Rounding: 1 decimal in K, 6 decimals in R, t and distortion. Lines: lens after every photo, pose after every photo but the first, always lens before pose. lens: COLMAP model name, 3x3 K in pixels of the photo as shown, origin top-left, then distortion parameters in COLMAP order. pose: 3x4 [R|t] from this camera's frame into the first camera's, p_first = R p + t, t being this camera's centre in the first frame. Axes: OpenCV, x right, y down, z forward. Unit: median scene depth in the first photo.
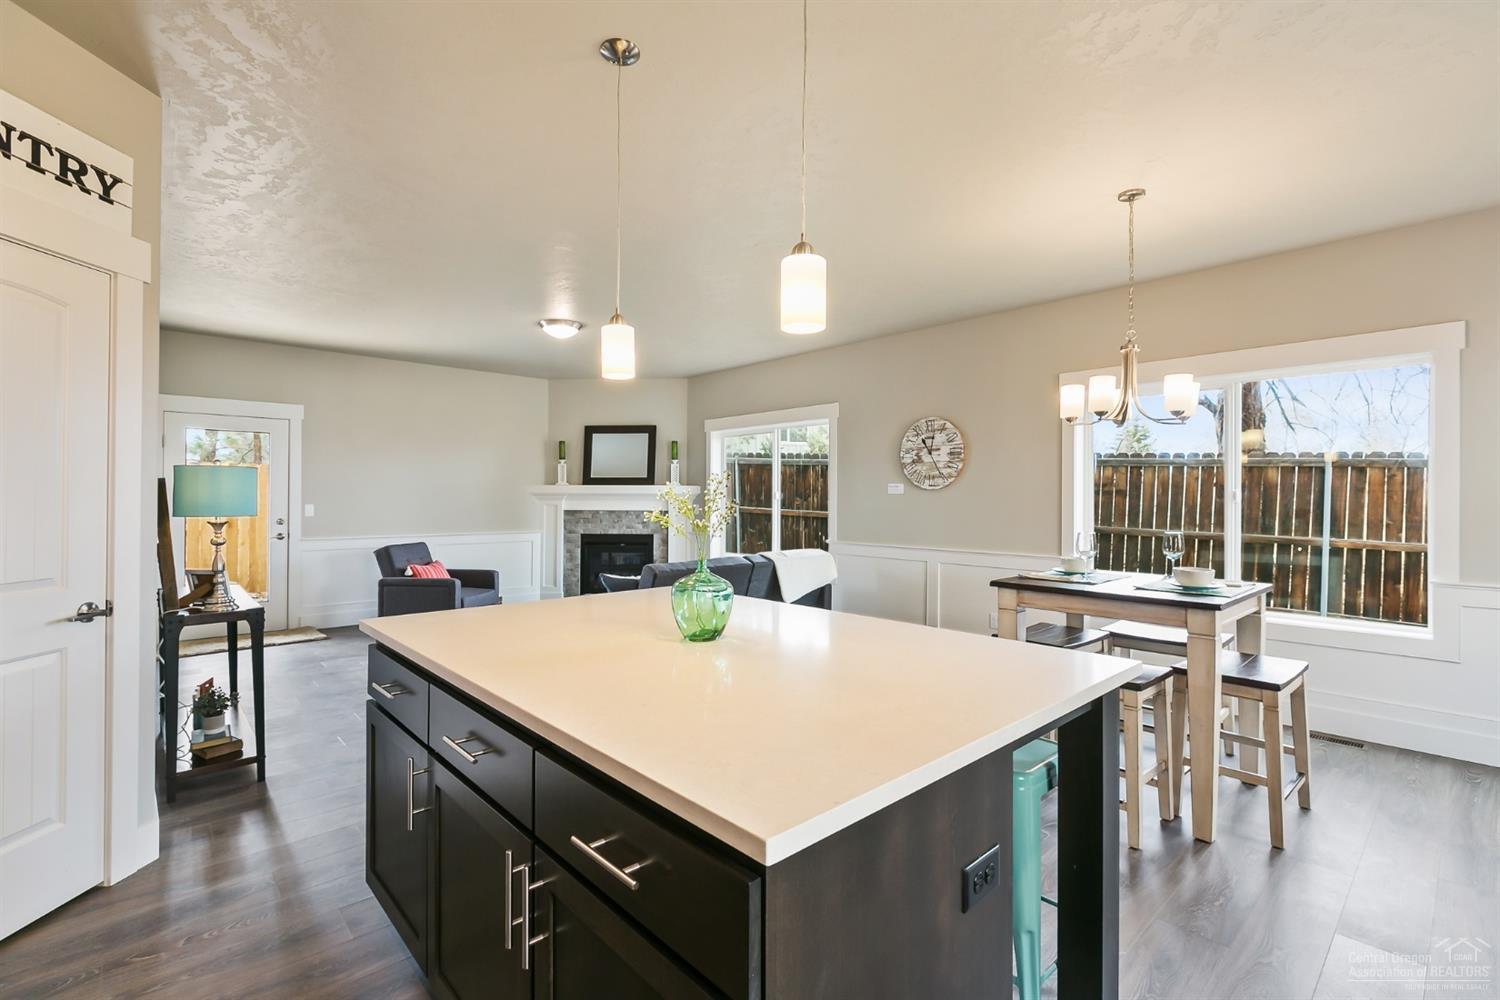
lens RADIAL K [[673.1, 0, 747.0], [0, 673.1, 502.3], [0, 0, 1]] dist [0.002399, -0.000066]
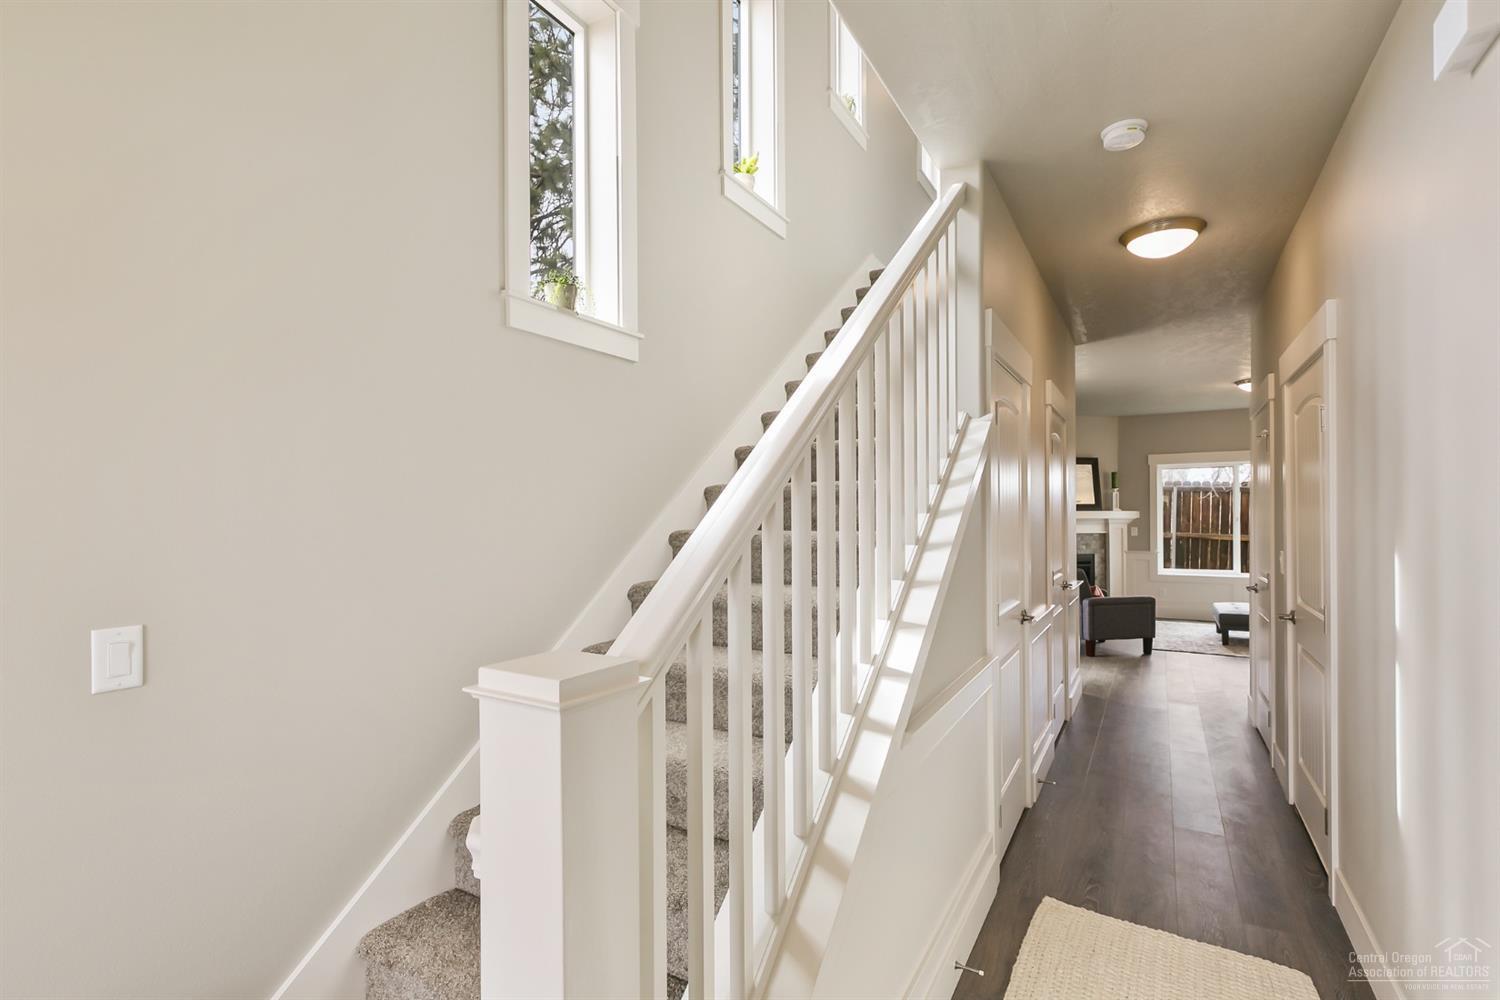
lens RADIAL K [[673.1, 0, 745.4], [0, 673.1, 499.2], [0, 0, 1]] dist [0.002399, -0.000066]
pose [[0.950195, -0.006445, 0.311588, -1.049657], [0.008005, 0.999961, -0.003729, -0.044555], [-0.311552, 0.006038, 0.950210, 0.107454]]
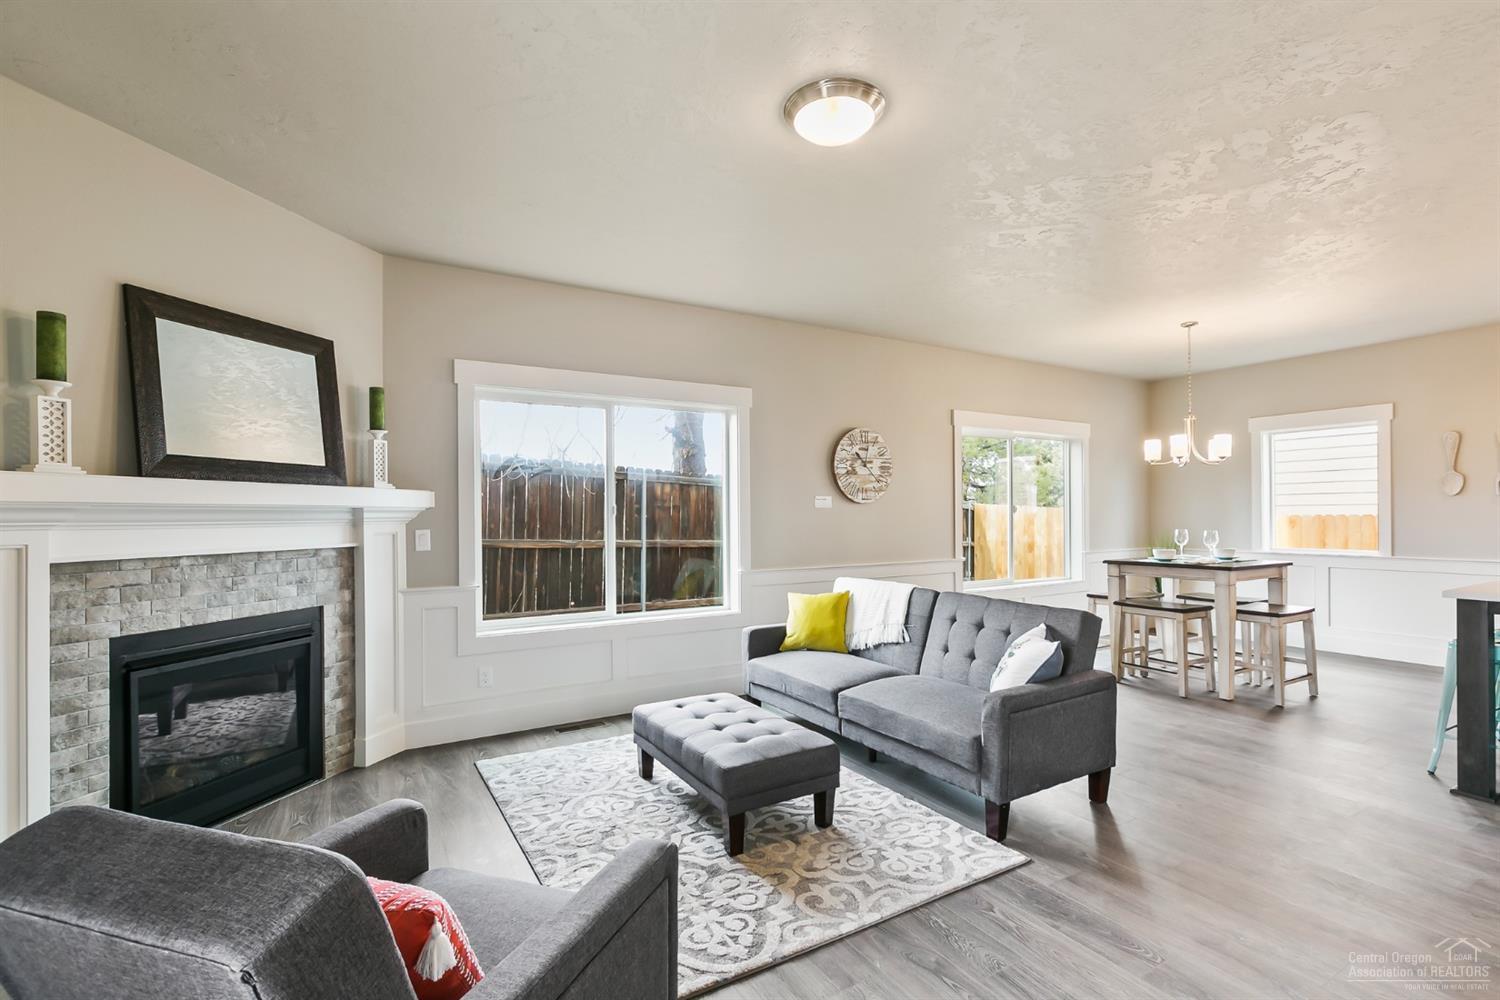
lens RADIAL K [[673.1, 0, 742.1], [0, 673.1, 510.3], [0, 0, 1]] dist [0.002399, -0.000066]
pose [[0.206017, -0.003817, 0.978541, -0.487328], [0.010528, 0.999943, 0.001684, -0.008067], [-0.978492, 0.009955, 0.206045, 0.667575]]
